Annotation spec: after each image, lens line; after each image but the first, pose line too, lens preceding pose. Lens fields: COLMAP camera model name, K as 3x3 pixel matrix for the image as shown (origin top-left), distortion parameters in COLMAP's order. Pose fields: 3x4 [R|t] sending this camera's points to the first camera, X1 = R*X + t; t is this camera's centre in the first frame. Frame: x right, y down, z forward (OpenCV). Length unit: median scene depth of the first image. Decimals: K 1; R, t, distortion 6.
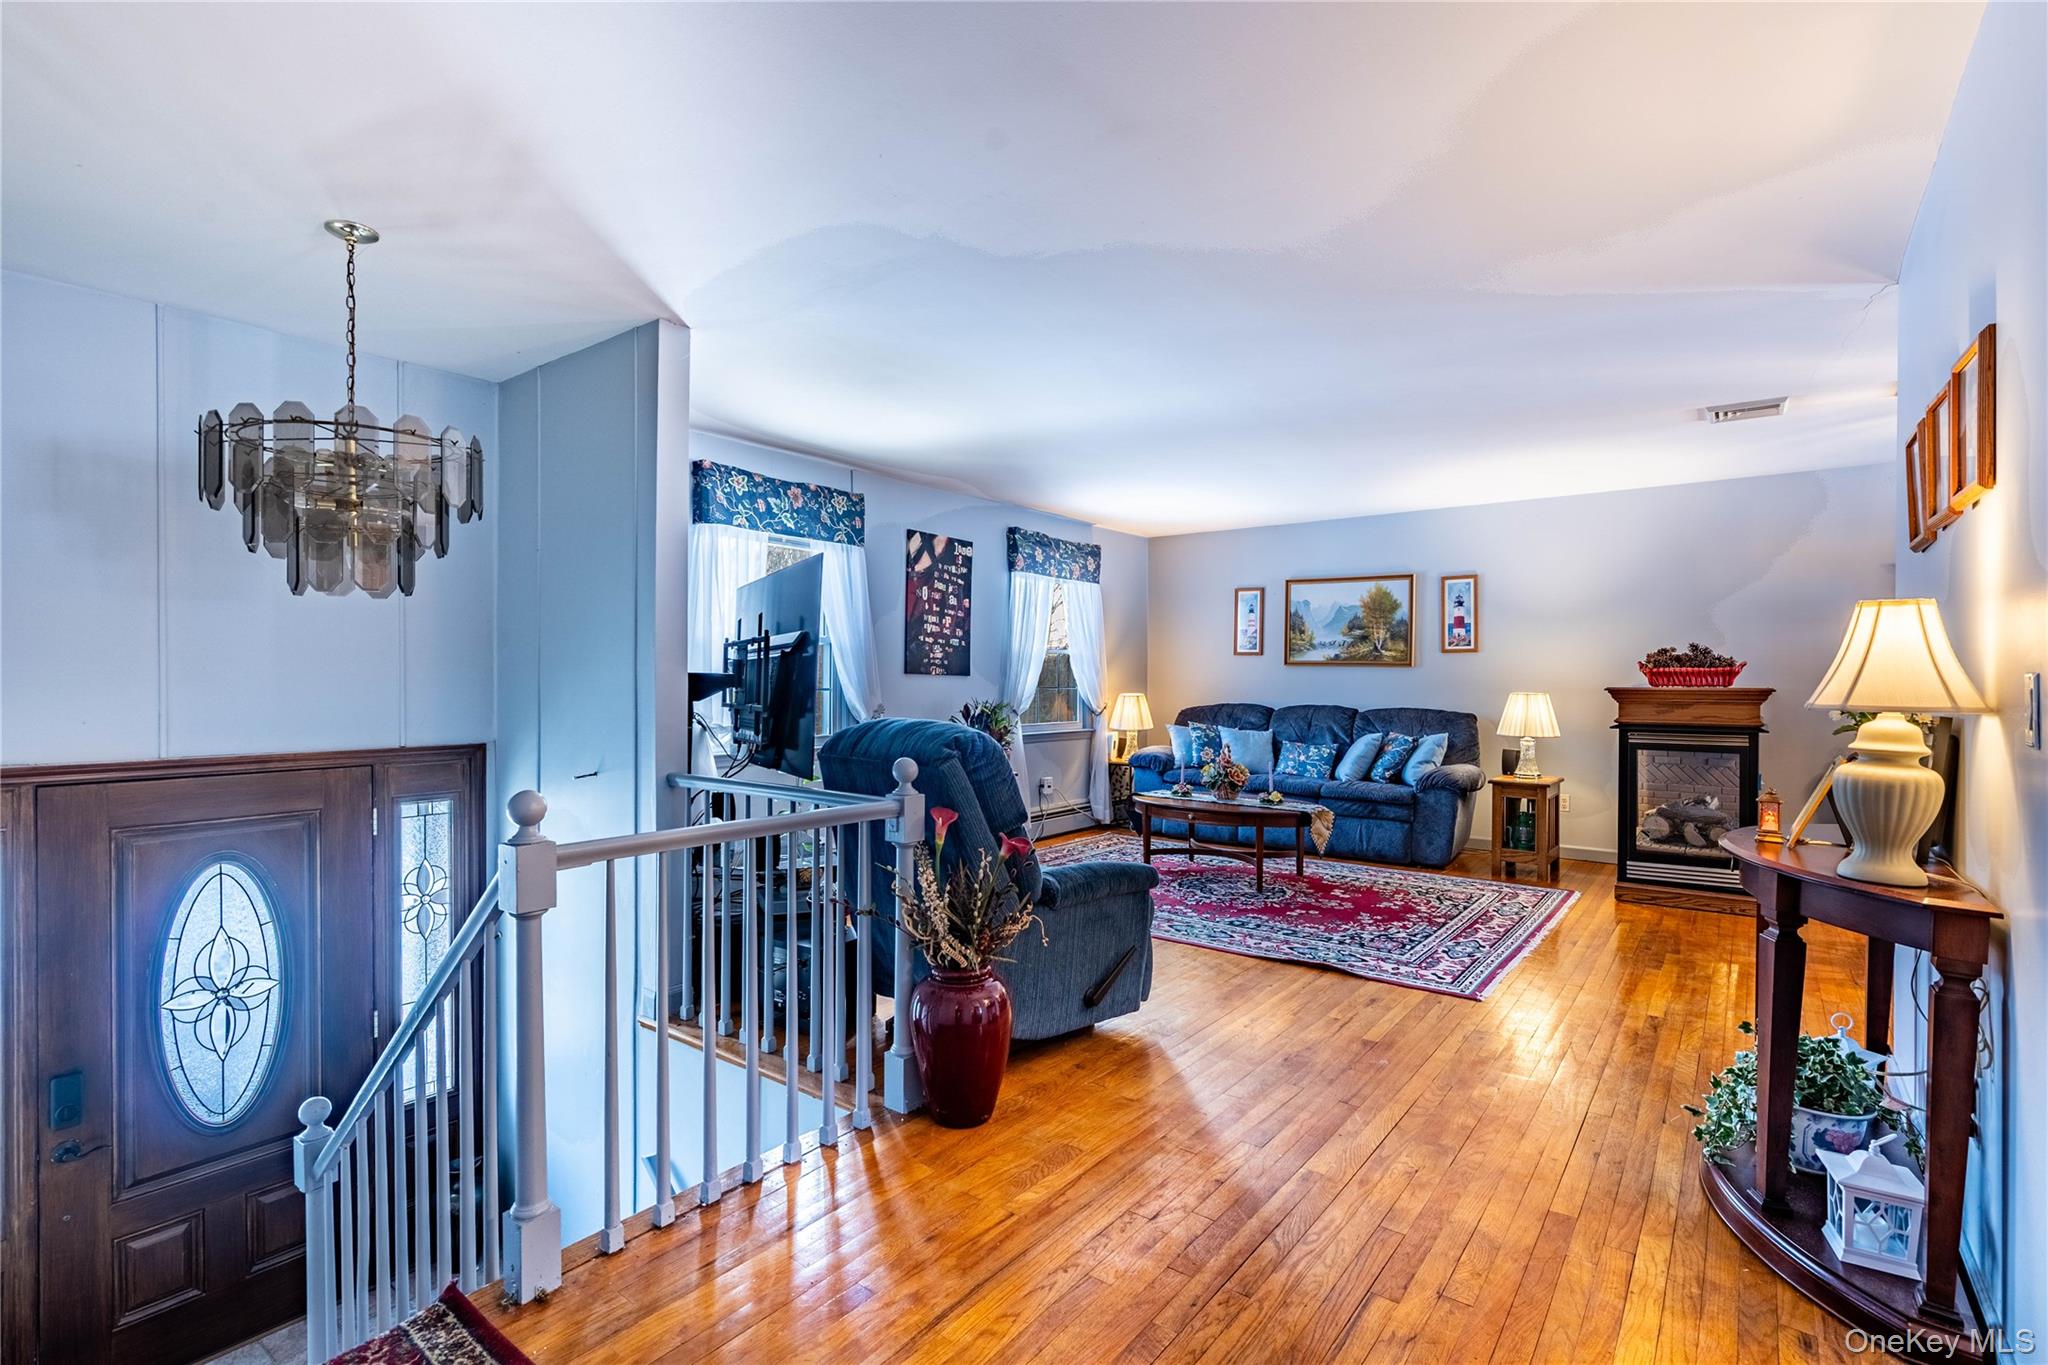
lens RADIAL K [[930.7, 0, 1020.8], [0, 930.7, 686.1], [0, 0, 1]] dist [-0.000936, 0.000564]
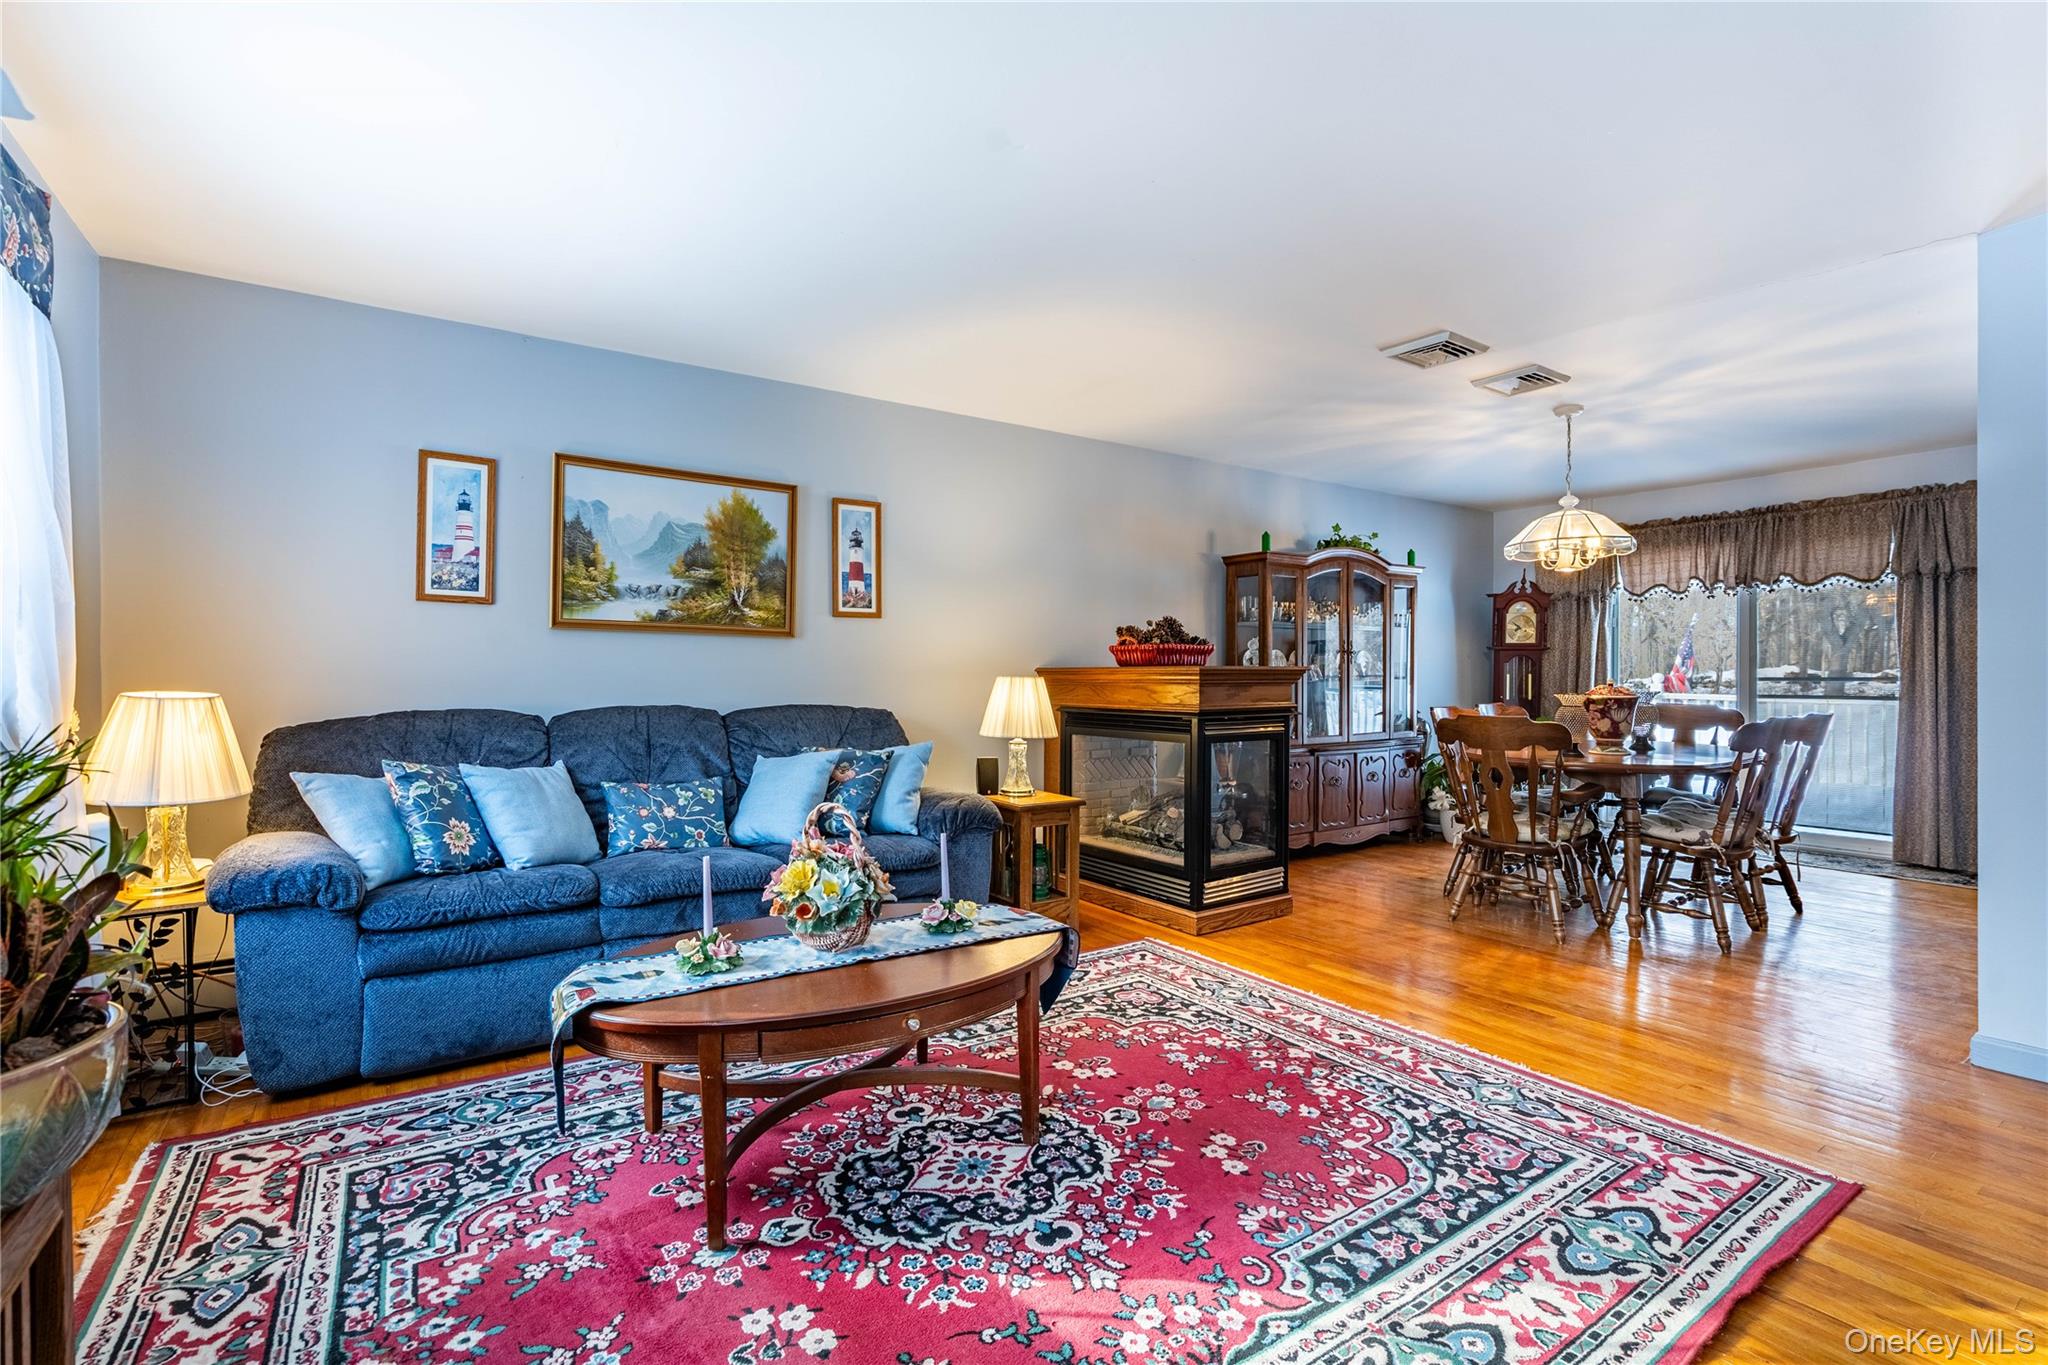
lens RADIAL K [[930.7, 0, 1027.8], [0, 930.7, 674.7], [0, 0, 1]] dist [-0.000936, 0.000564]
pose [[0.299712, -0.009171, 0.953986, -0.115904], [0.006354, 0.999951, 0.007617, 0.000385], [-0.954009, 0.003779, 0.299755, 0.658395]]
